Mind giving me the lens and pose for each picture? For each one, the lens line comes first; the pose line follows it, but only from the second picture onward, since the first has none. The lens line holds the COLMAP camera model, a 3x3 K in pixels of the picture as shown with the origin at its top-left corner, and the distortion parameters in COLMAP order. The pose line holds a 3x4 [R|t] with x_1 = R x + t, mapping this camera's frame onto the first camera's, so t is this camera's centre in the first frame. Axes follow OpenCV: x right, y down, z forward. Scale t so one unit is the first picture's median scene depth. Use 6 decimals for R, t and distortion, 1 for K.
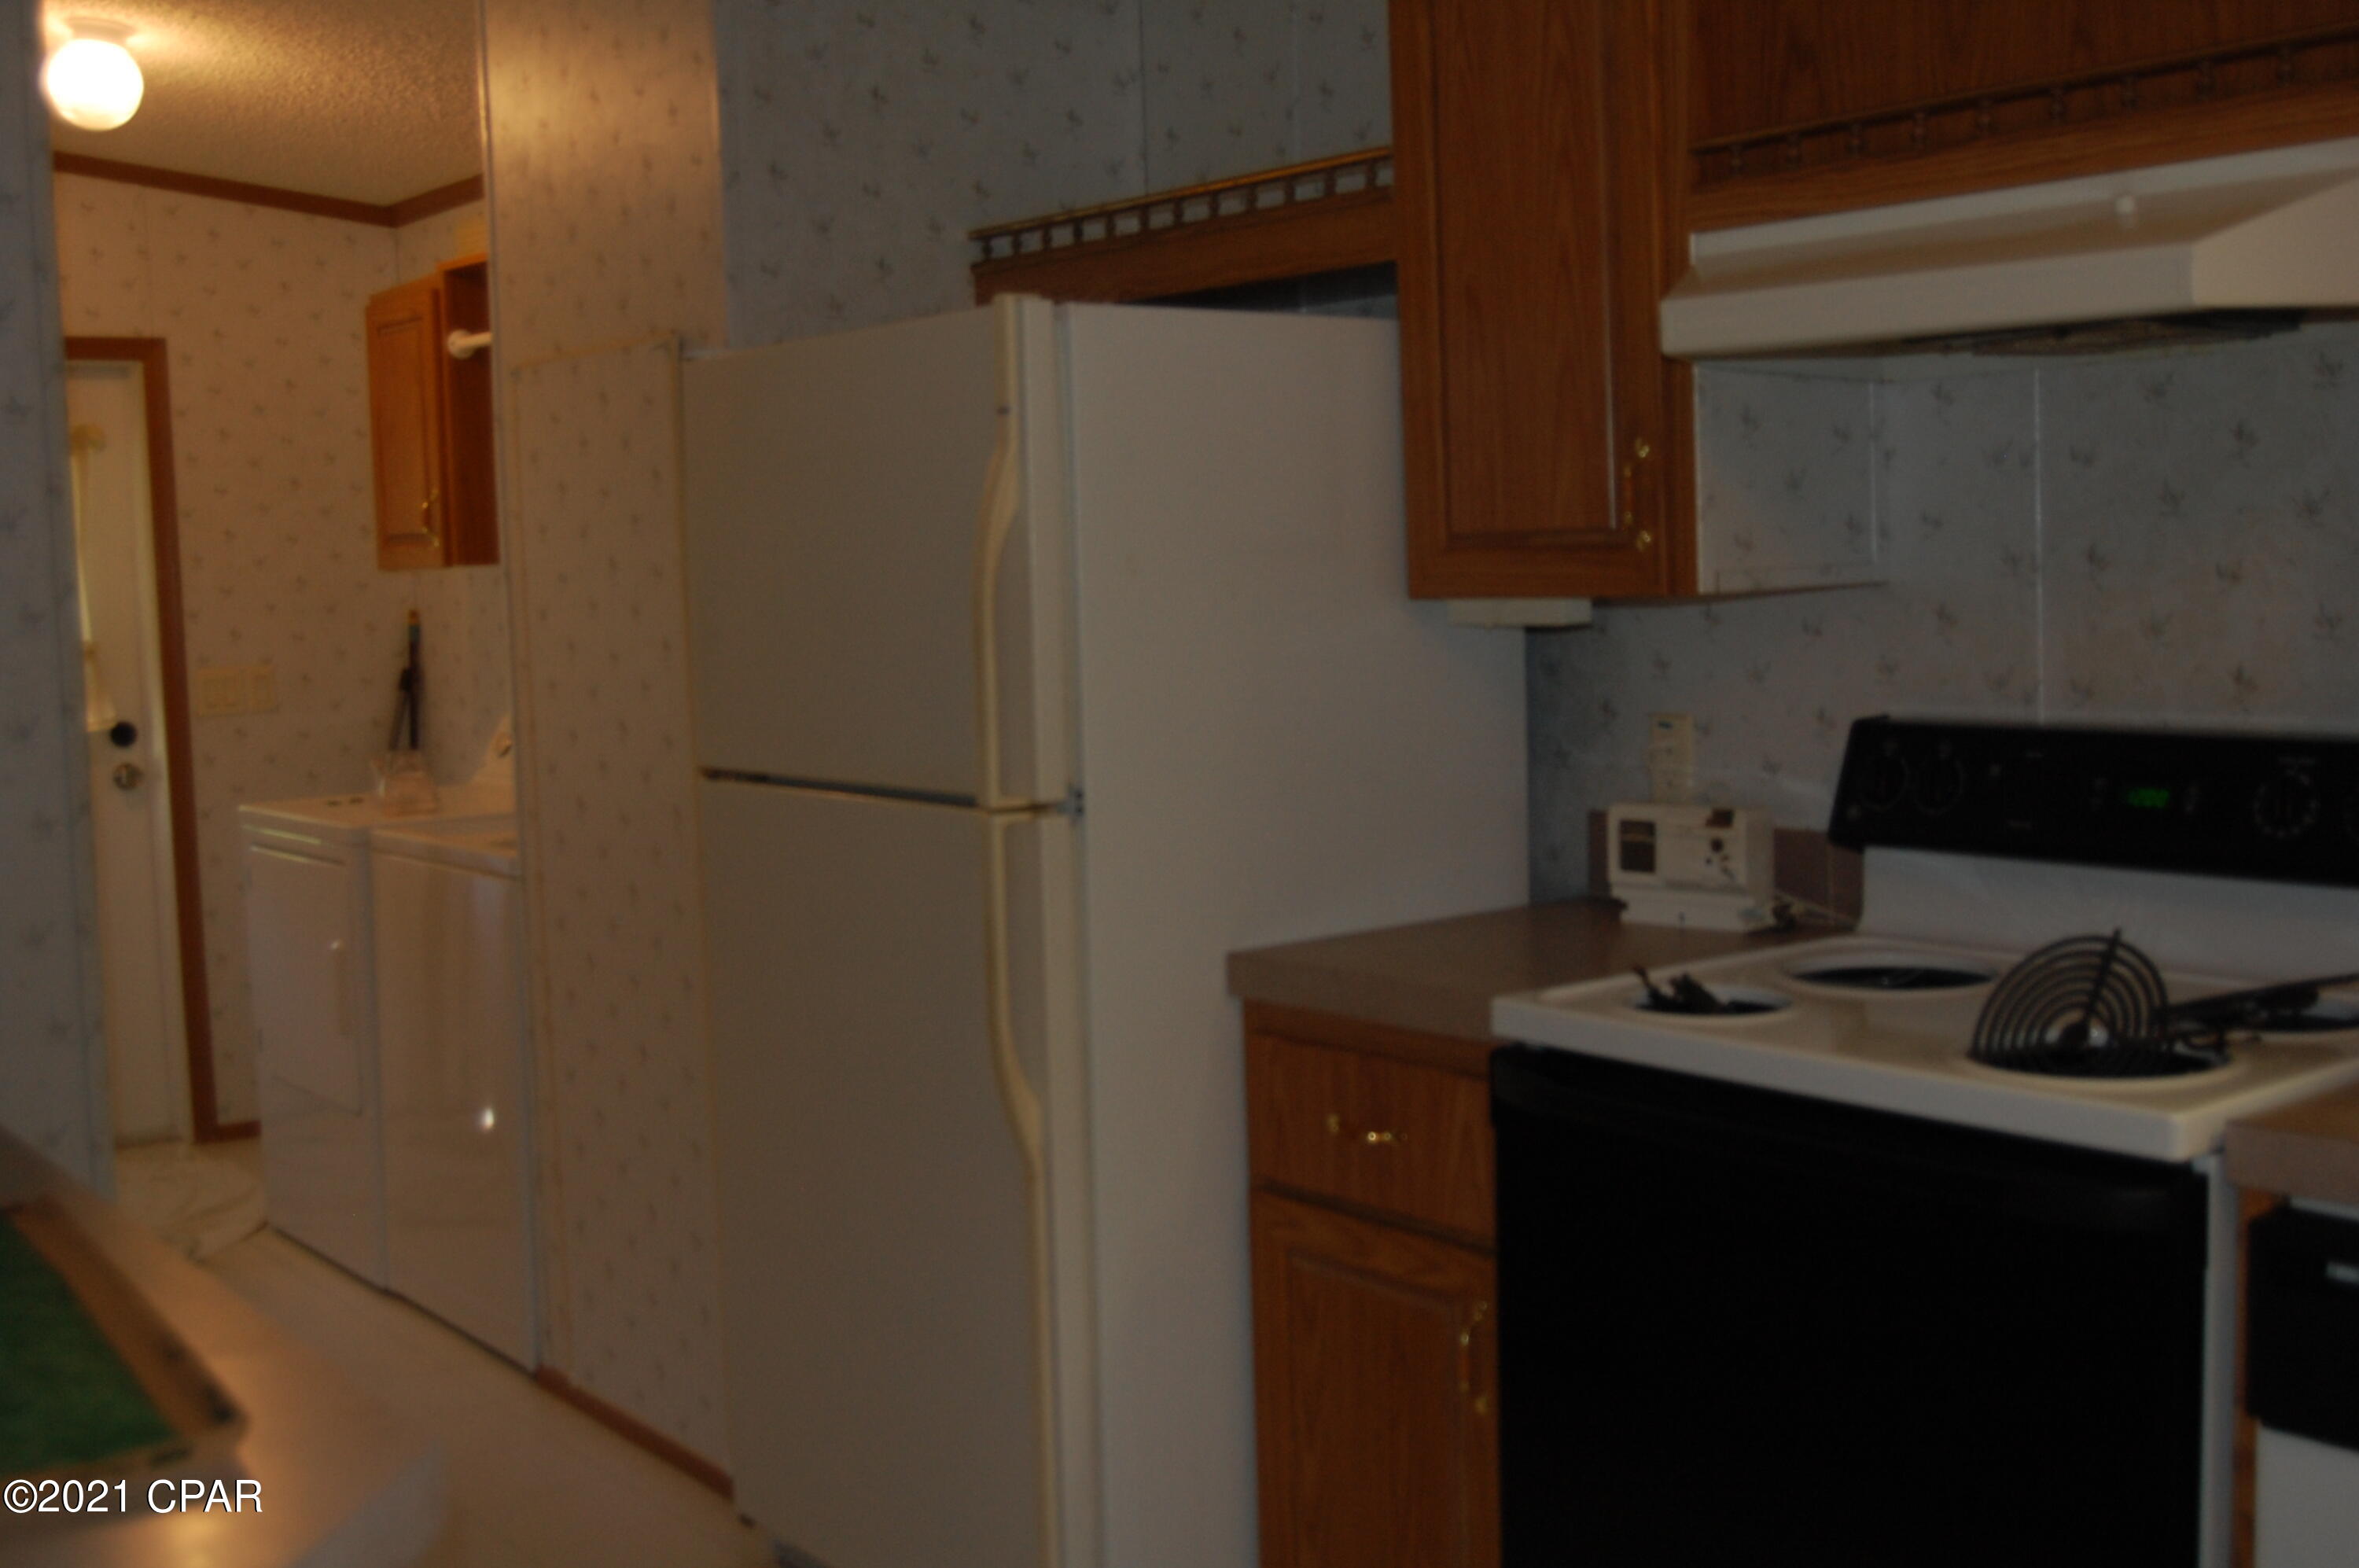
lens RADIAL K [[2565.0, 0, 1179.5], [0, 2565.0, 784.0], [0, 0, 1]] dist [-0.065043, 0.026267]
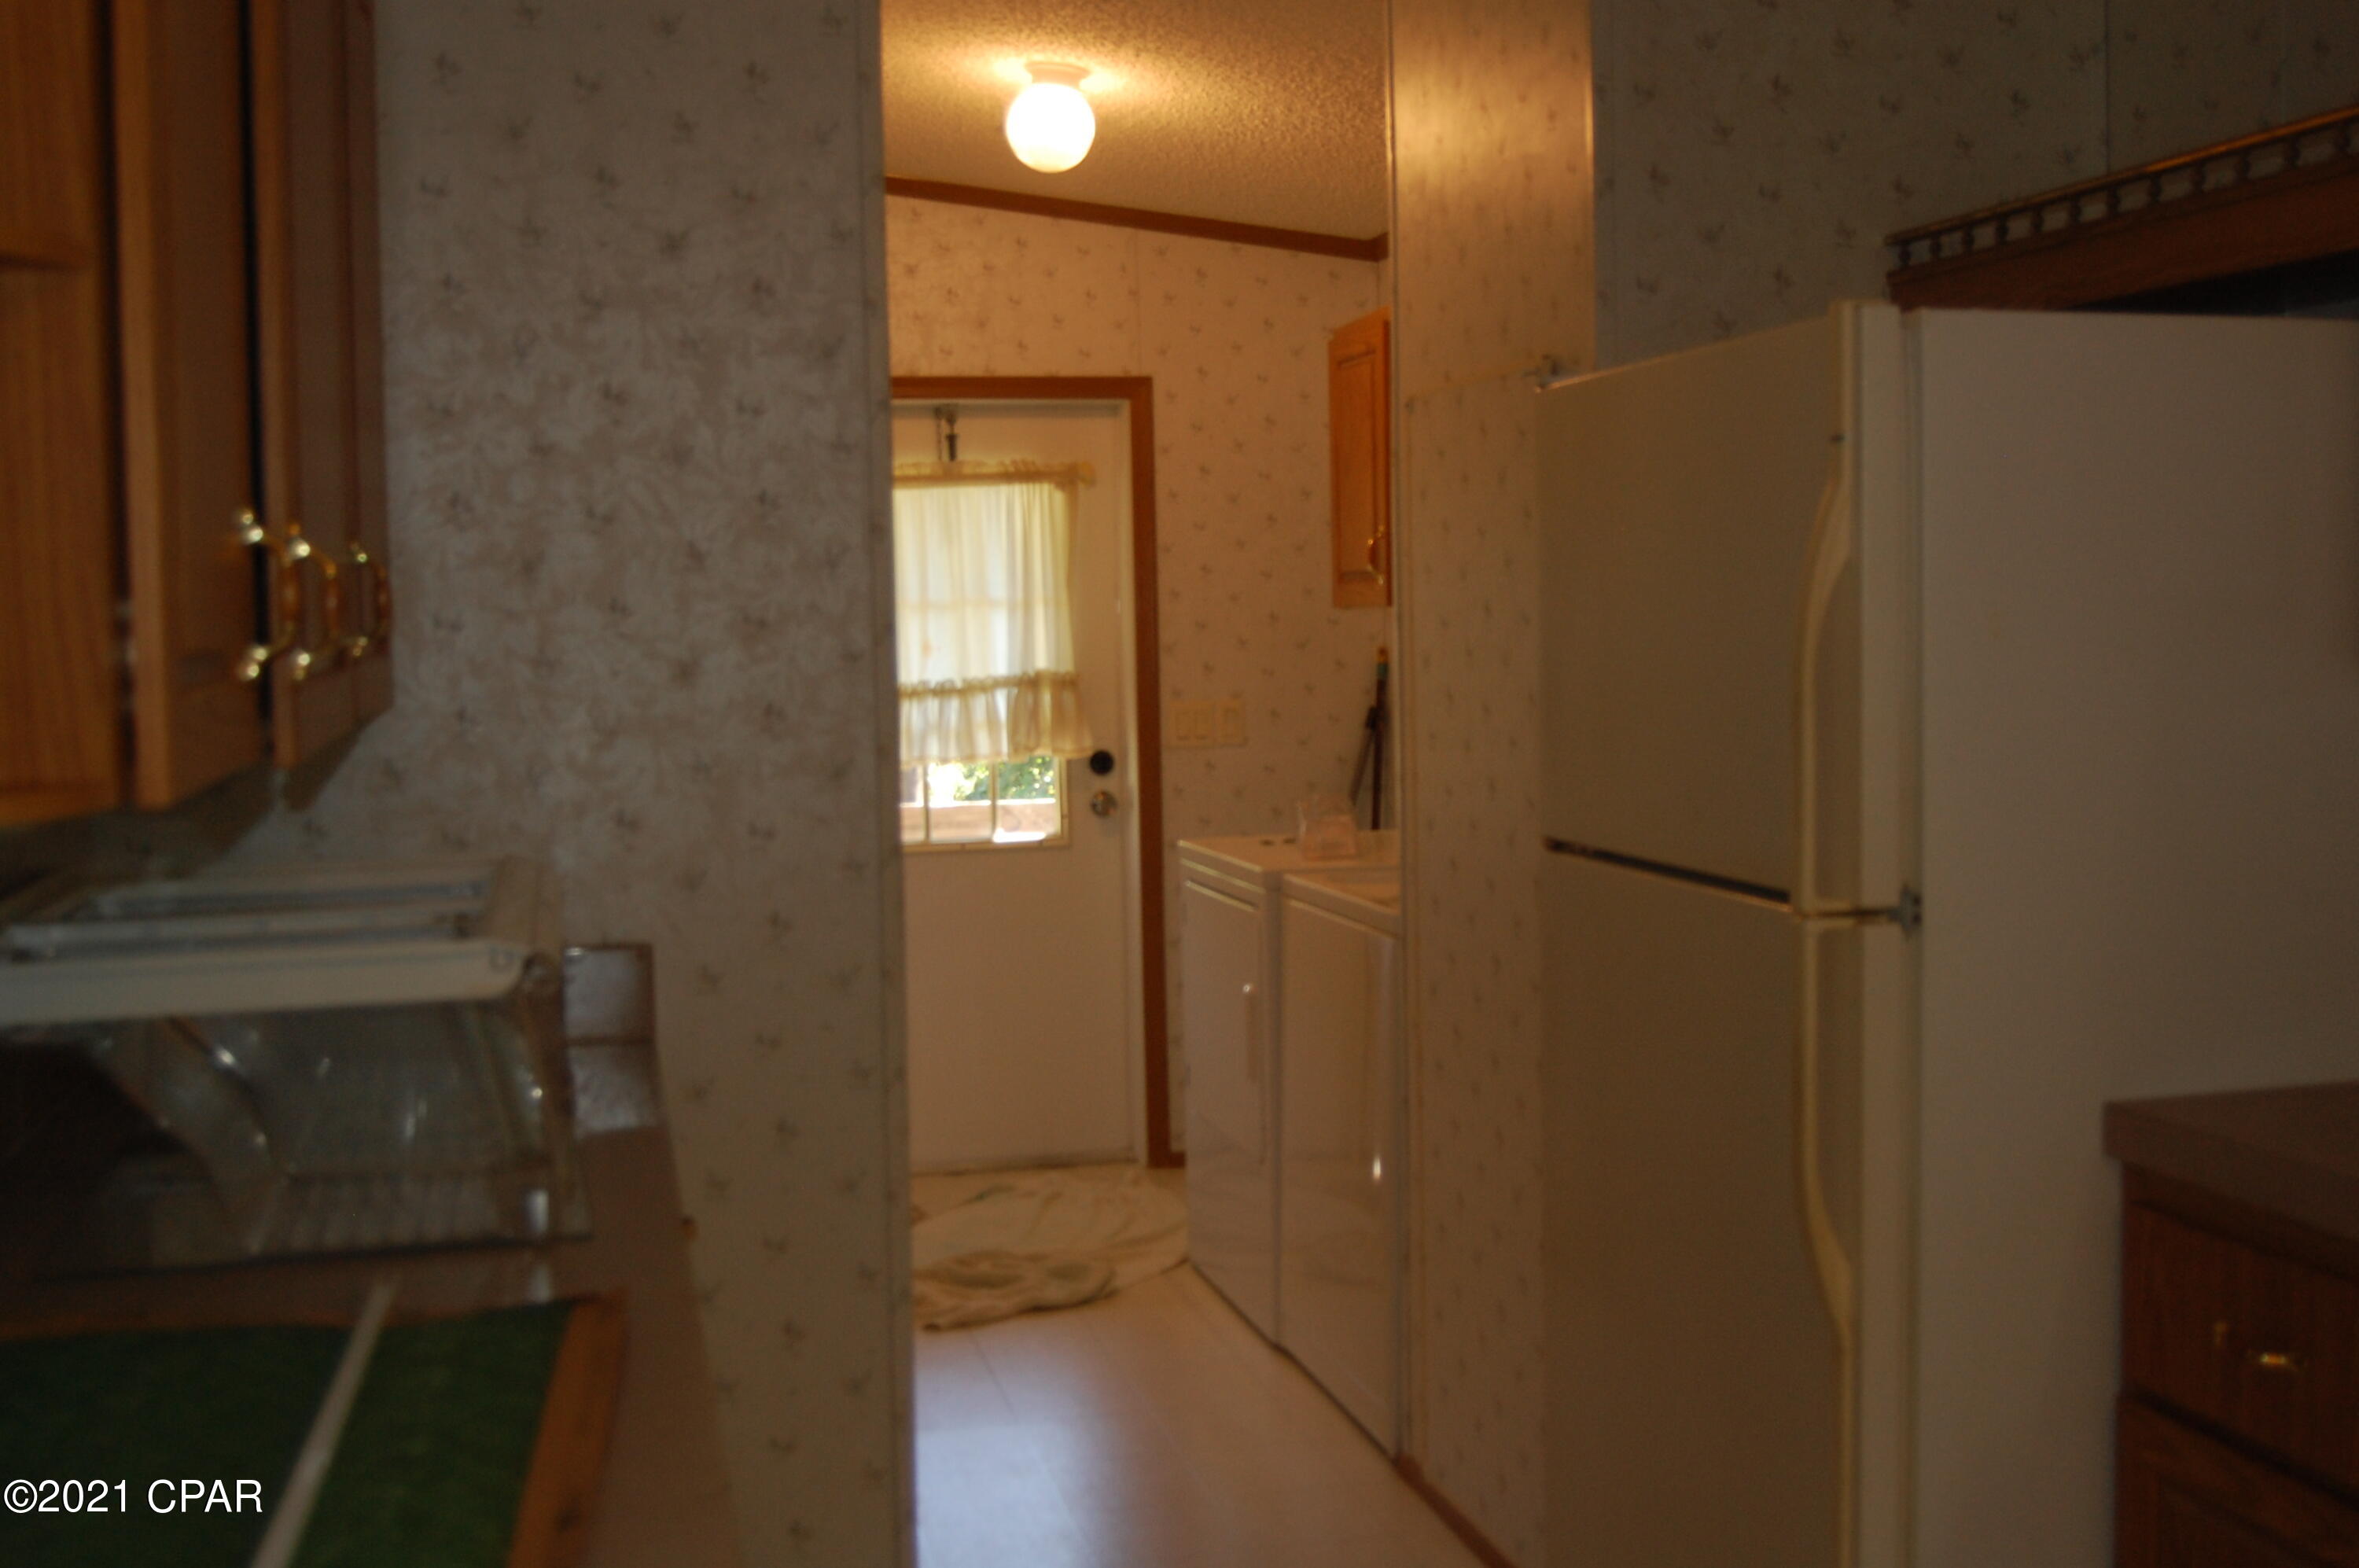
lens RADIAL K [[2565.0, 0, 1179.5], [0, 2565.0, 784.0], [0, 0, 1]] dist [-0.065043, 0.026267]
pose [[0.914172, 0.040095, -0.403338, 0.049432], [-0.045544, 0.998955, -0.003922, -0.012835], [0.402759, 0.021955, 0.915043, 0.097945]]
